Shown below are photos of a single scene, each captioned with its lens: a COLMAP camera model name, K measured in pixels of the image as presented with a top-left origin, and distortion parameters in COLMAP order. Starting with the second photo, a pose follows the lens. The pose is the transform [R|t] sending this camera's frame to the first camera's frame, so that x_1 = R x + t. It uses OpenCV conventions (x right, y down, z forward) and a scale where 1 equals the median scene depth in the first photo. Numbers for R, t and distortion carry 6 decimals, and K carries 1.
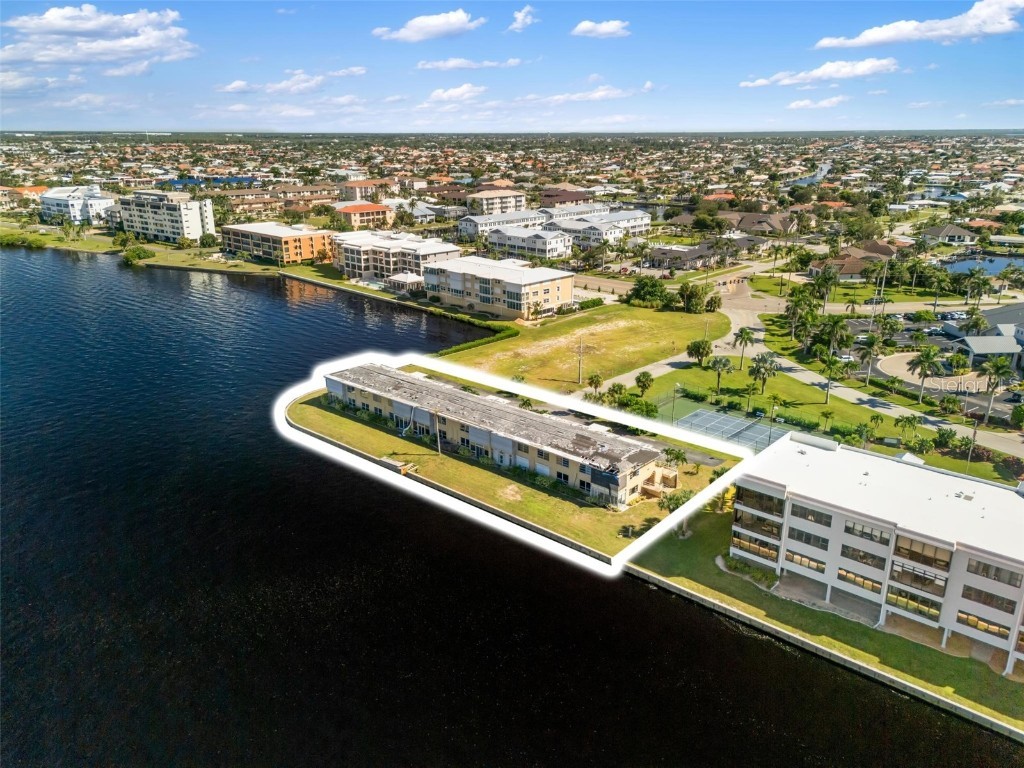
lens RADIAL K [[738.1, 0, 511.7], [0, 738.1, 416.0], [0, 0, 1]] dist [0.059229, -0.001587]
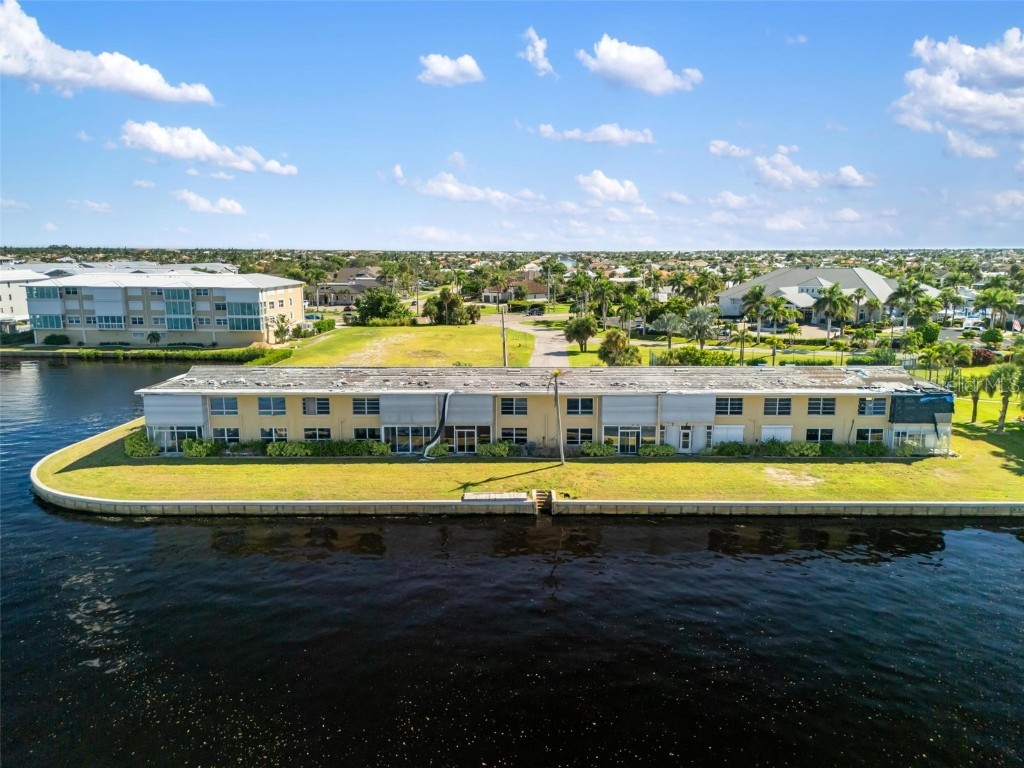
lens RADIAL K [[779.7, 0, 529.0], [0, 779.7, 357.8], [0, 0, 1]] dist [0.018634, 0.001247]
pose [[0.748969, -0.084987, 0.657132, -0.320489], [0.231363, 0.962862, -0.139170, 0.036787], [-0.620899, 0.256270, 0.740817, 0.438384]]
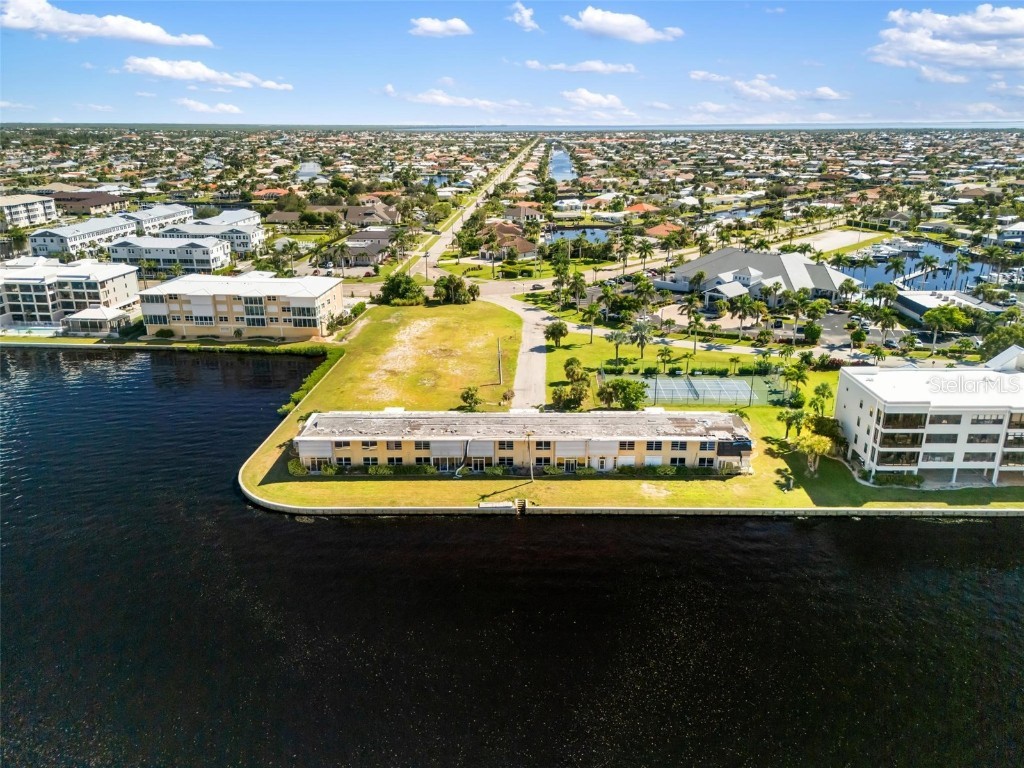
lens RADIAL K [[762.7, 0, 515.6], [0, 762.7, 385.9], [0, 0, 1]] dist [0.080424, -0.092613]
pose [[0.752002, -0.210147, 0.624765, -0.477732], [0.233023, 0.971371, 0.046253, -0.077074], [-0.616599, 0.110802, 0.779442, 0.198153]]
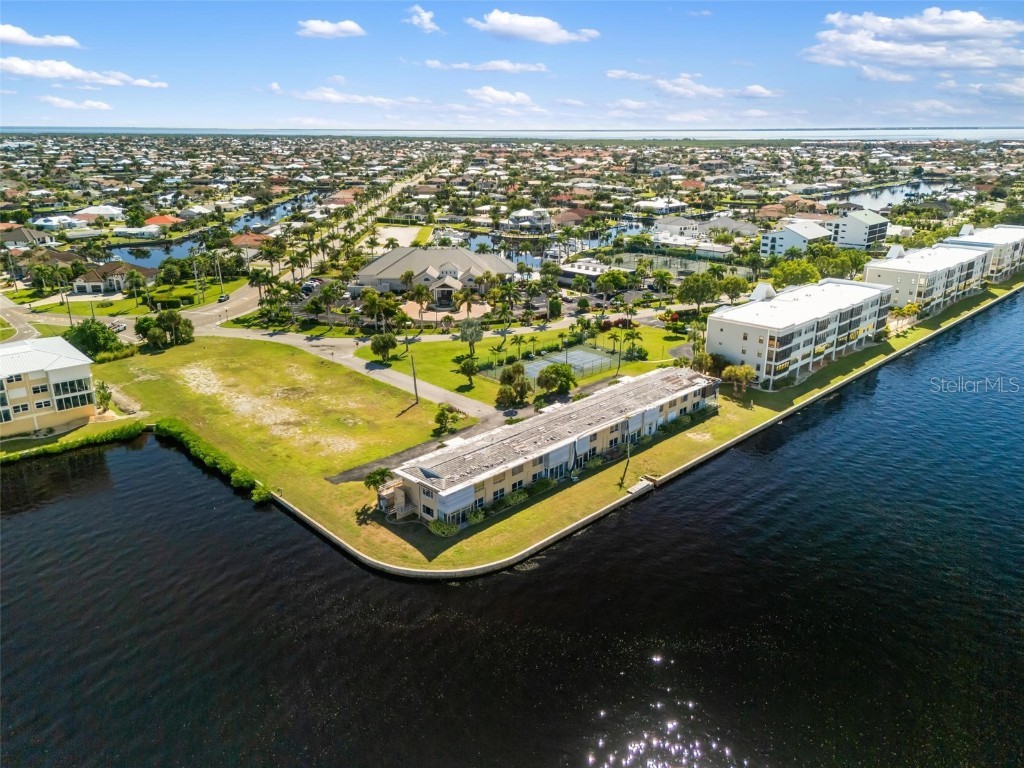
lens RADIAL K [[779.7, 0, 529.0], [0, 779.7, 357.8], [0, 0, 1]] dist [0.018634, 0.001247]
pose [[0.040088, -0.278298, 0.959658, -0.745917], [0.351217, 0.903067, 0.247216, -0.261747], [-0.935435, 0.327138, 0.133945, 0.673354]]
